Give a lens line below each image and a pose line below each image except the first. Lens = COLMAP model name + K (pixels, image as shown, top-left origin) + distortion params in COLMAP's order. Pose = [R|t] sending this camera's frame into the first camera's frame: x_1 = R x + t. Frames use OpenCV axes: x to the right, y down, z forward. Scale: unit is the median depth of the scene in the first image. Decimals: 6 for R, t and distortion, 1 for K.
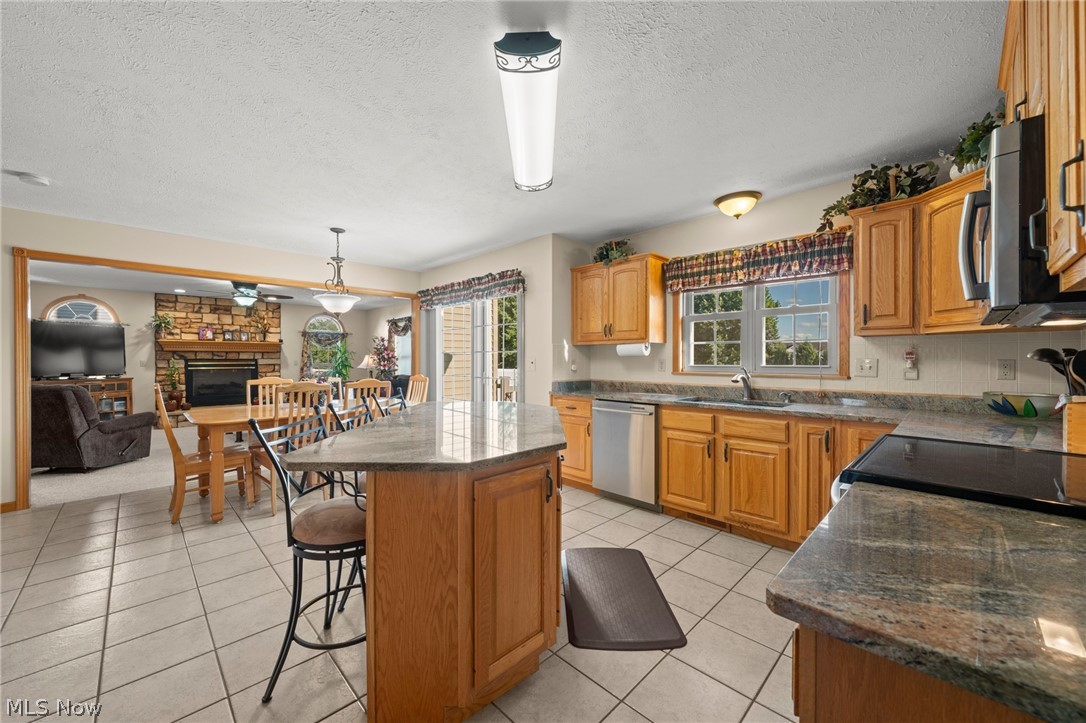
lens RADIAL K [[418.5, 0, 537.0], [0, 418.5, 359.5], [0, 0, 1]] dist [-0.000168, 0.000816]
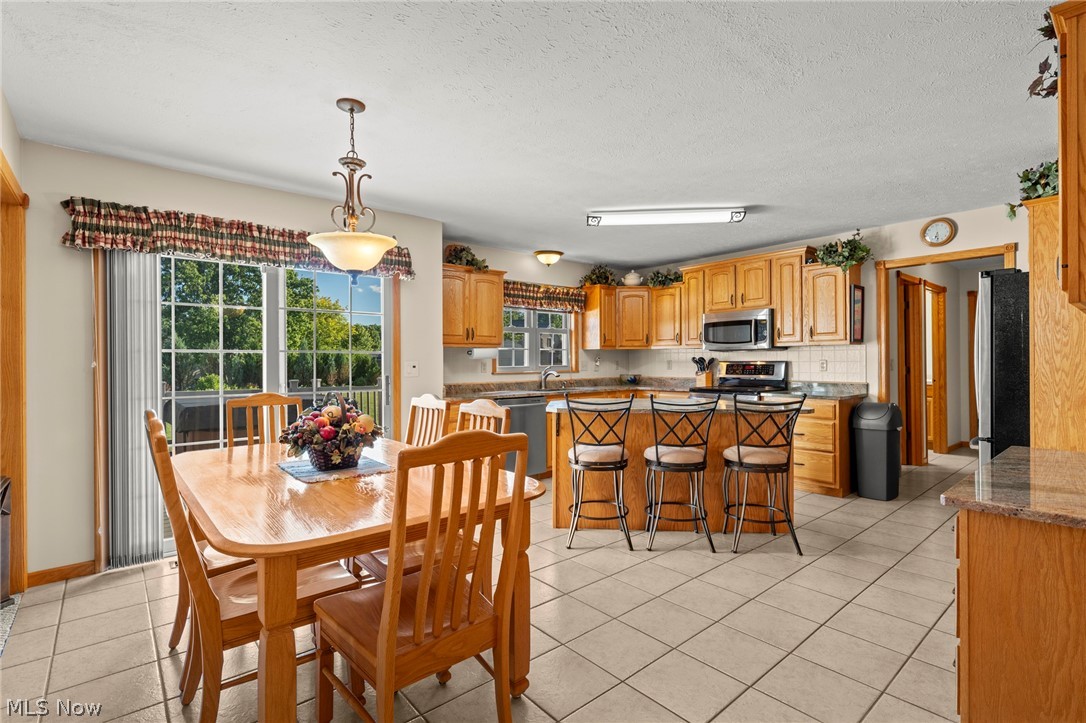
lens RADIAL K [[515.4, 0, 545.6], [0, 515.4, 359.6], [0, 0, 1]] dist [0.001353, 0.000748]
pose [[0.053053, 0.003604, 0.998585, -1.080849], [0.007254, 0.999966, -0.003995, 0.000017], [-0.998565, 0.007455, 0.053025, 0.739313]]
